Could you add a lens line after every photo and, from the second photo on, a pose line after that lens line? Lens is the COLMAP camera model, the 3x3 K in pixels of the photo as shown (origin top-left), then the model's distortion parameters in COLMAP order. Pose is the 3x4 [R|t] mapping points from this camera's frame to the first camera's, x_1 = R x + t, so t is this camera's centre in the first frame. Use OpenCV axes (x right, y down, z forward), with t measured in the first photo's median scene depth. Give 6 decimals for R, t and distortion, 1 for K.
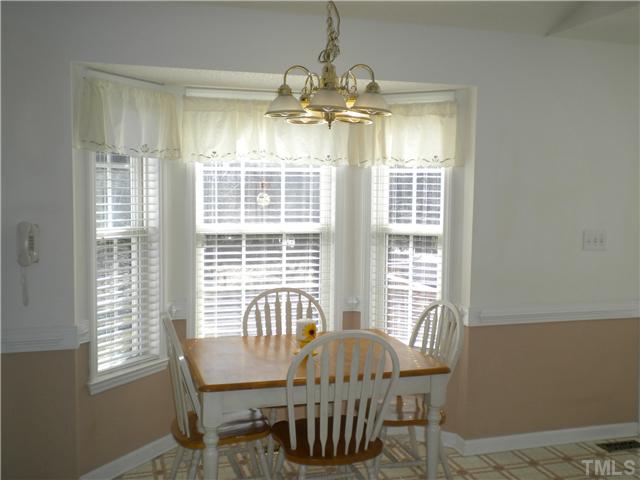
lens RADIAL K [[670.4, 0, 315.7], [0, 670.4, 239.1], [0, 0, 1]] dist [0.021322, -0.002376]
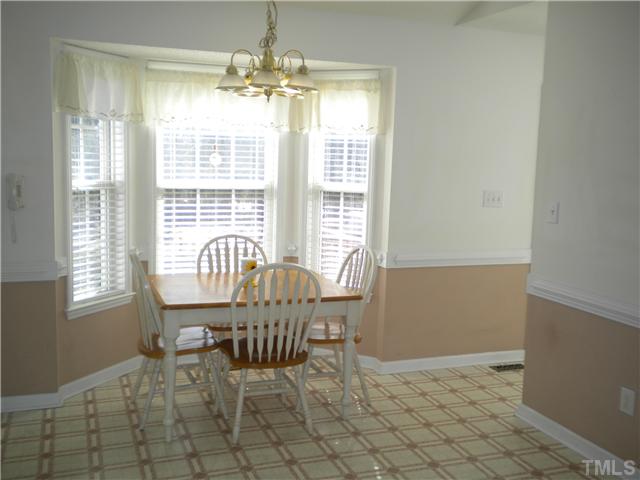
lens RADIAL K [[670.4, 0, 315.7], [0, 670.4, 239.1], [0, 0, 1]] dist [0.021322, -0.002376]
pose [[0.997841, 0.011495, 0.064665, 0.023411], [-0.014916, 0.998501, 0.052664, 0.016322], [-0.063962, -0.053515, 0.996516, -0.190014]]
